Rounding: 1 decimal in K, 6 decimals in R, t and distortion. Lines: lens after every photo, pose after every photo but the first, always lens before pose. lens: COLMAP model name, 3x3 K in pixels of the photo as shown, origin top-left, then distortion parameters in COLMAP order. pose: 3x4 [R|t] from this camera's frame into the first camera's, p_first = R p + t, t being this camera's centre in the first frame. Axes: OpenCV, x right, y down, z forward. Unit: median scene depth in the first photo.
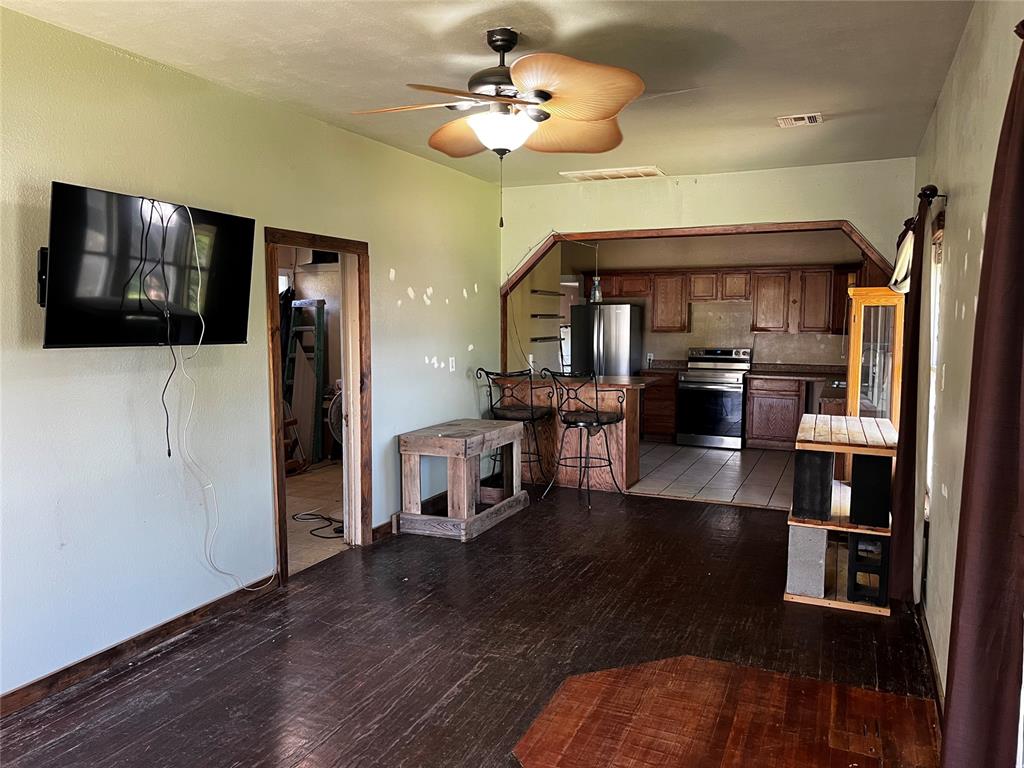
lens RADIAL K [[782.5, 0, 507.7], [0, 782.5, 383.2], [0, 0, 1]] dist [0.078413, -0.086637]
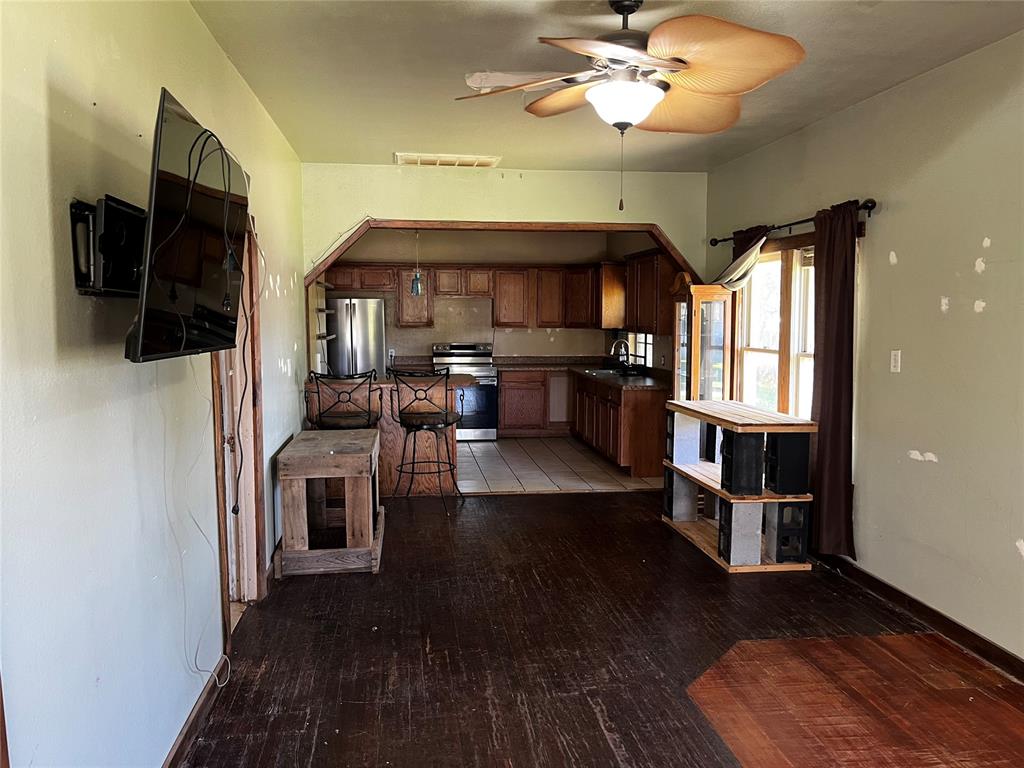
lens RADIAL K [[782.5, 0, 507.7], [0, 782.5, 383.2], [0, 0, 1]] dist [0.078413, -0.086637]
pose [[0.852789, -0.047734, 0.520069, -0.387809], [0.044726, 0.998831, 0.018338, -0.015595], [-0.520337, 0.007622, 0.853927, 0.196415]]
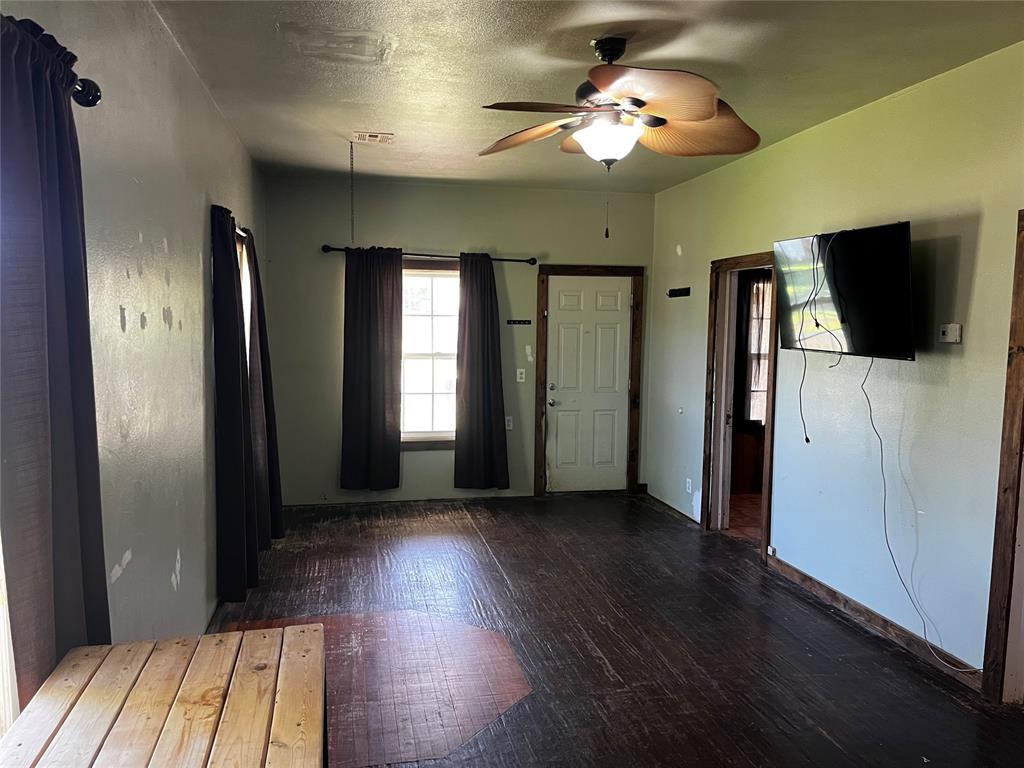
lens RADIAL K [[775.3, 0, 510.6], [0, 775.3, 404.5], [0, 0, 1]] dist [0.073351, -0.006395]
pose [[-0.816382, 0.056838, -0.574709, 0.429394], [-0.056322, 0.982565, 0.177182, -0.103896], [0.574760, 0.177017, -0.798947, 1.136340]]
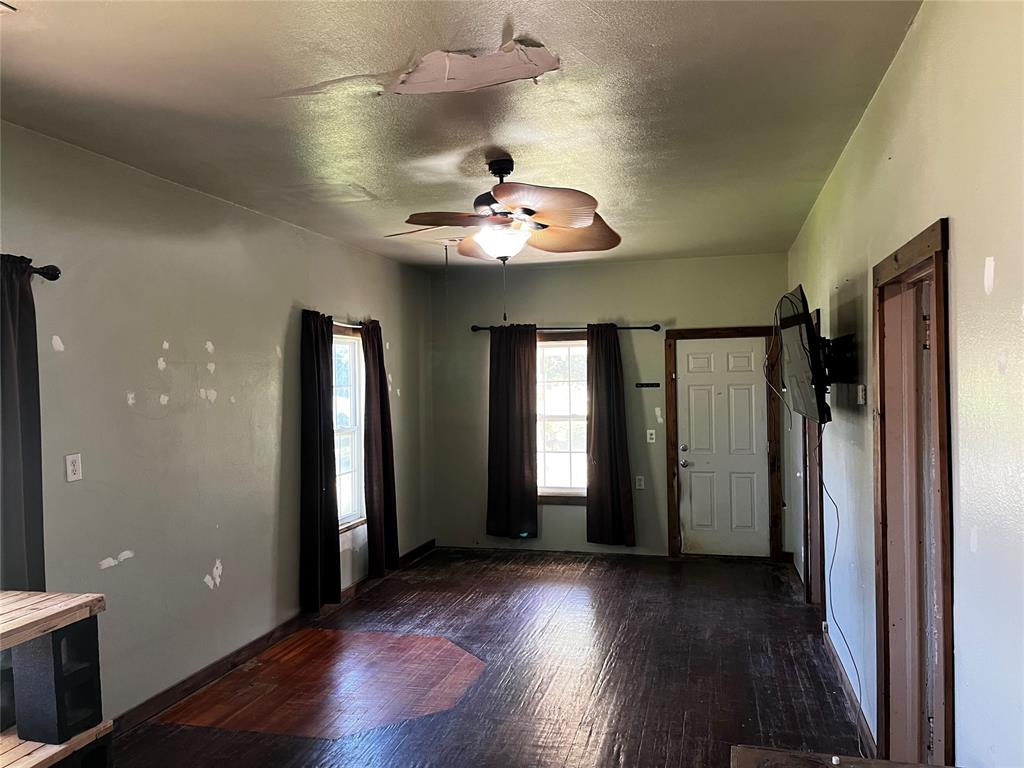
lens RADIAL K [[782.5, 0, 507.7], [0, 782.5, 383.2], [0, 0, 1]] dist [0.078413, -0.086637]
pose [[-0.987997, 0.019398, -0.153250, 0.109517], [0.006431, 0.996389, 0.084661, -0.132467], [0.154339, 0.082659, -0.984554, 1.404511]]
